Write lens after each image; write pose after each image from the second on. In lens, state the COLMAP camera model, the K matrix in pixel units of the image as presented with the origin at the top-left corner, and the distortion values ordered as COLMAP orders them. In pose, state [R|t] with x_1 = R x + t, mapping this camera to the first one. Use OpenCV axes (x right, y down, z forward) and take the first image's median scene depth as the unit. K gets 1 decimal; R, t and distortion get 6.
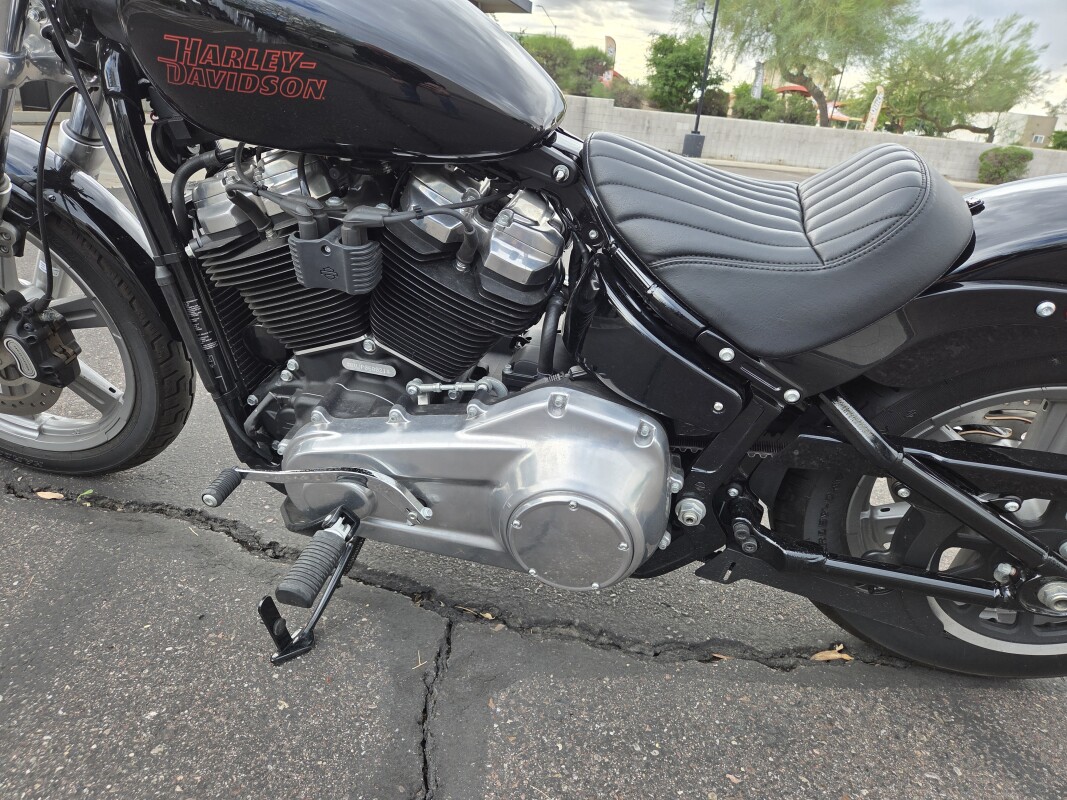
lens RADIAL K [[726.8, 0, 519.1], [0, 726.8, 419.8], [0, 0, 1]] dist [0.046731, -0.044079]
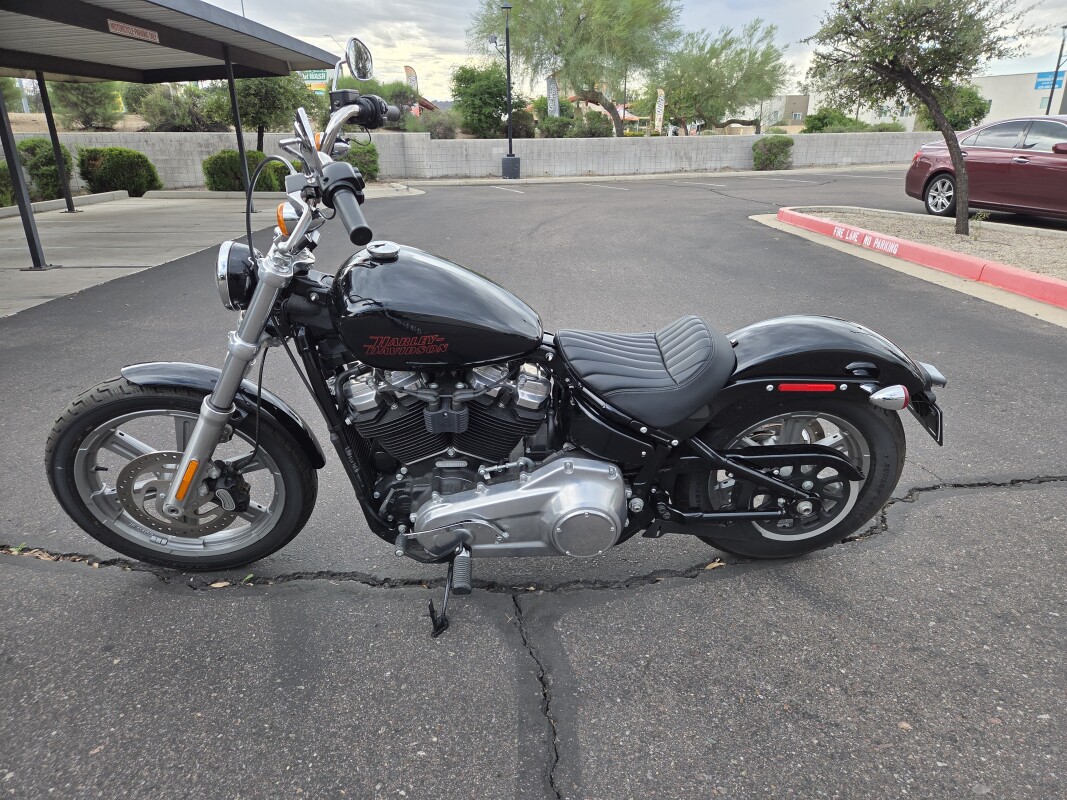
lens RADIAL K [[747.6, 0, 532.0], [0, 747.6, 419.6], [0, 0, 1]] dist [0.068929, -0.077187]
pose [[0.959690, -0.187598, 0.209290, -0.366356], [0.190321, 0.981695, 0.007238, -0.148906], [-0.206817, 0.032886, 0.977827, -0.818796]]
